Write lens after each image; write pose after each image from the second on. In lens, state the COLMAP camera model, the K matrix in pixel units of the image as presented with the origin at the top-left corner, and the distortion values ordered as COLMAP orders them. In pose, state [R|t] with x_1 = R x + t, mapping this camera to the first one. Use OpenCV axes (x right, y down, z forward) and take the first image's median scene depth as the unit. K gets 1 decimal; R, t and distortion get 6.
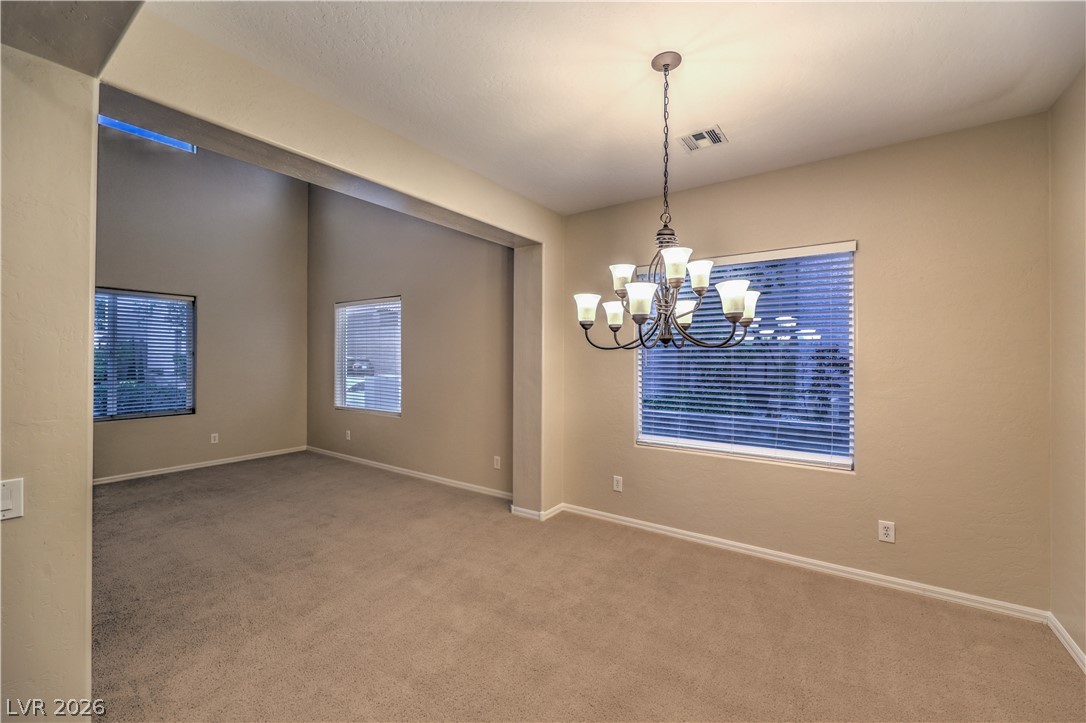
lens RADIAL K [[434.7, 0, 540.0], [0, 434.7, 360.0], [0, 0, 1]] dist [-0.000598, -0.000029]
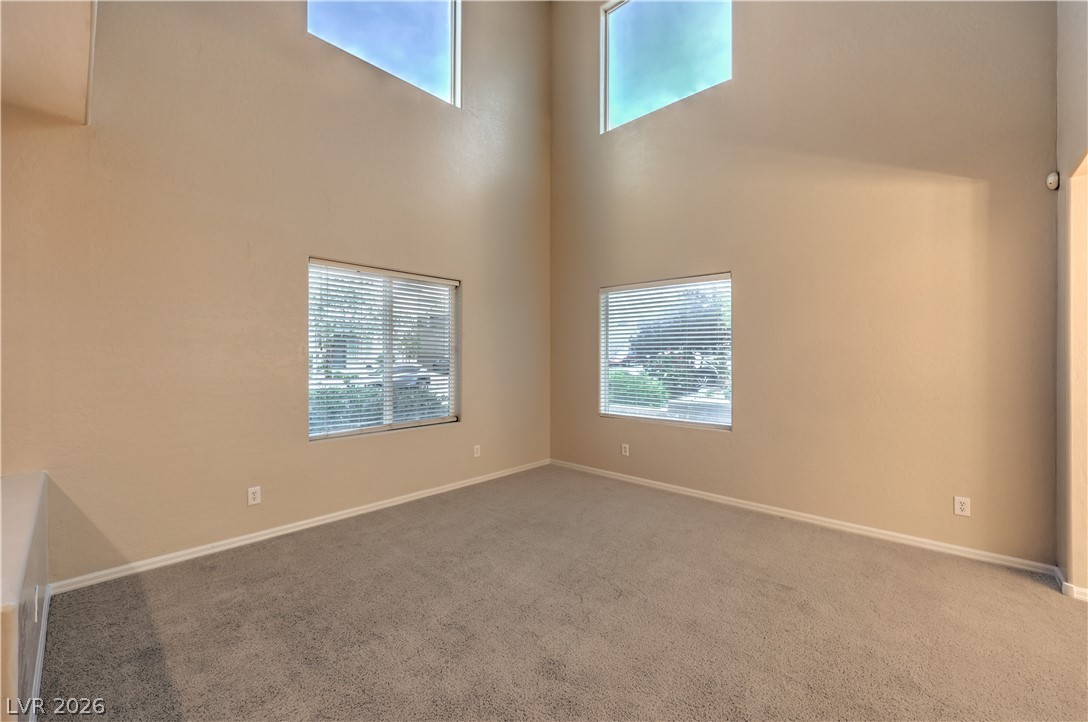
lens RADIAL K [[434.1, 0, 546.5], [0, 434.1, 357.0], [0, 0, 1]] dist [-0.001985, -0.000183]
pose [[0.992158, -0.002538, -0.124964, -0.542470], [0.002457, 0.999997, -0.000798, 0.000654], [0.124966, 0.000484, 0.992161, 0.202509]]
